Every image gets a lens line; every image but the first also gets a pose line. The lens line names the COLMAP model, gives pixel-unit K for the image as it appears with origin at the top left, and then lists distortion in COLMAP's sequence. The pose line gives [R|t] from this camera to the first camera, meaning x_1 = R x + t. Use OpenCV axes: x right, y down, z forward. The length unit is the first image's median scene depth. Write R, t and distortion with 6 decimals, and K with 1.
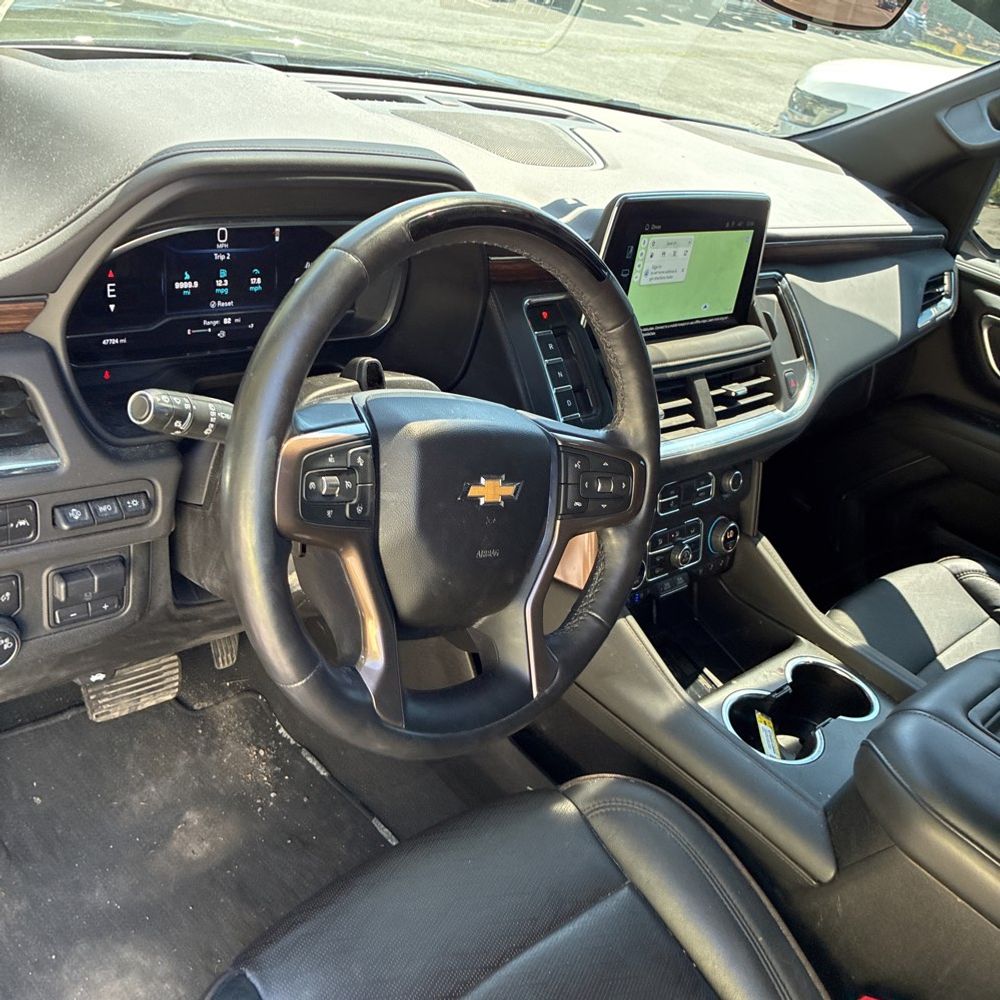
lens RADIAL K [[1018.0, 0, 499.4], [0, 1018.0, 510.8], [0, 0, 1]] dist [0.010106, 0.011907]
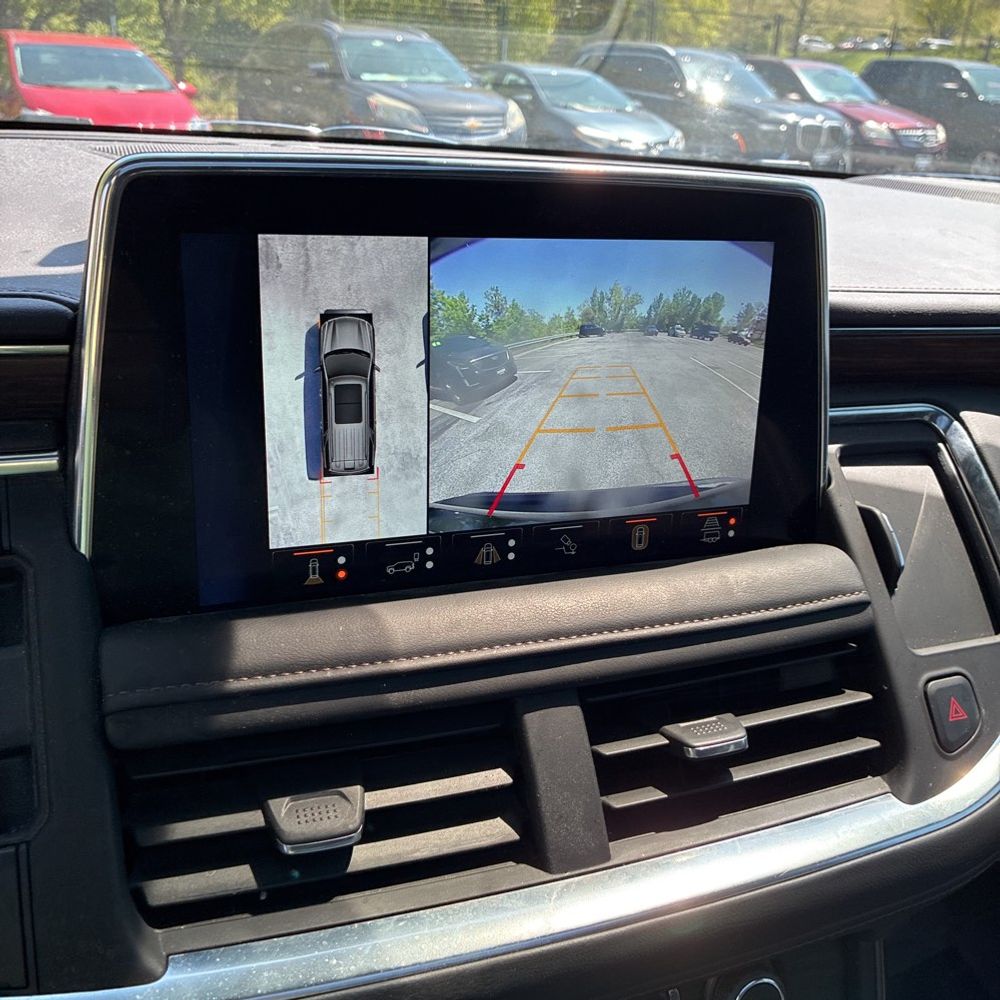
lens RADIAL K [[1014.3, 0, 500.0], [0, 1014.3, 500.0], [0, 0, 1]] dist [0.021512, -0.000109]
pose [[0.916010, -0.023514, -0.400467, 0.302783], [-0.064507, 0.976656, -0.204896, -0.121728], [0.395936, 0.213520, 0.893109, 0.661445]]
